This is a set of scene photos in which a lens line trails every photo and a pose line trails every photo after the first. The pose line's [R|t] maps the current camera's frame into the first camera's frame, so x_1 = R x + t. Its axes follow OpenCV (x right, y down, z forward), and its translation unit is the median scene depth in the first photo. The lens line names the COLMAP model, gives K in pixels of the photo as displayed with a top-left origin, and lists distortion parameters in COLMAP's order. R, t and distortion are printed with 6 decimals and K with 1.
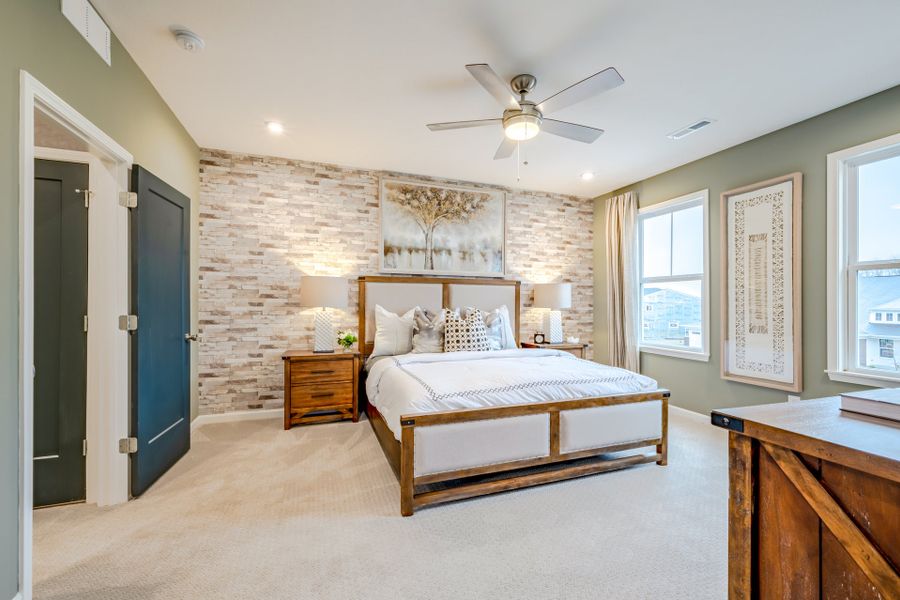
lens RADIAL K [[368.3, 0, 450.0], [0, 368.3, 300.0], [0, 0, 1]] dist [0.001935, -0.000070]
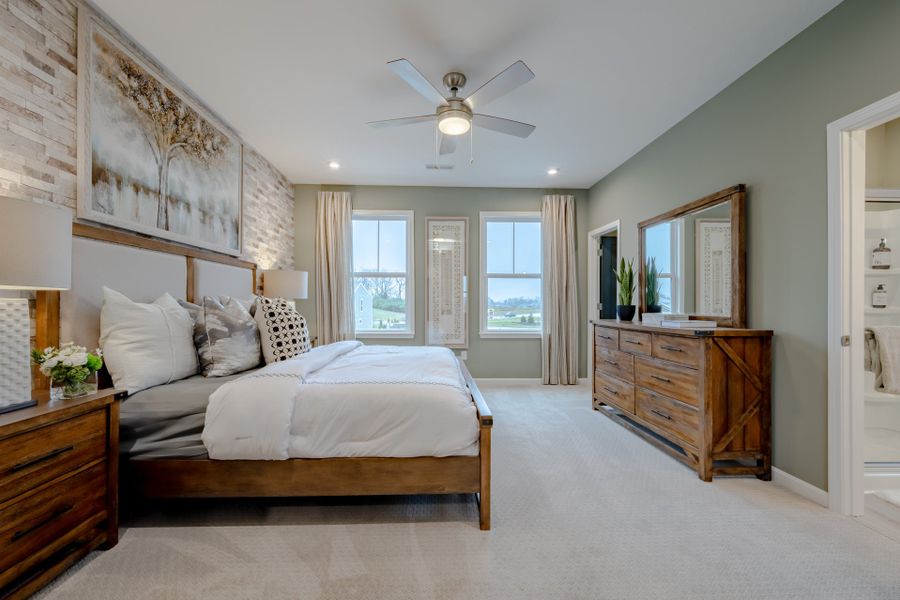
lens RADIAL K [[368.3, 0, 450.0], [0, 368.3, 300.0], [0, 0, 1]] dist [0.001935, -0.000070]
pose [[0.297732, 0.004874, 0.954637, -0.474075], [-0.009099, 0.999956, -0.002268, 0.024858], [-0.954606, -0.008011, 0.297764, 0.401730]]
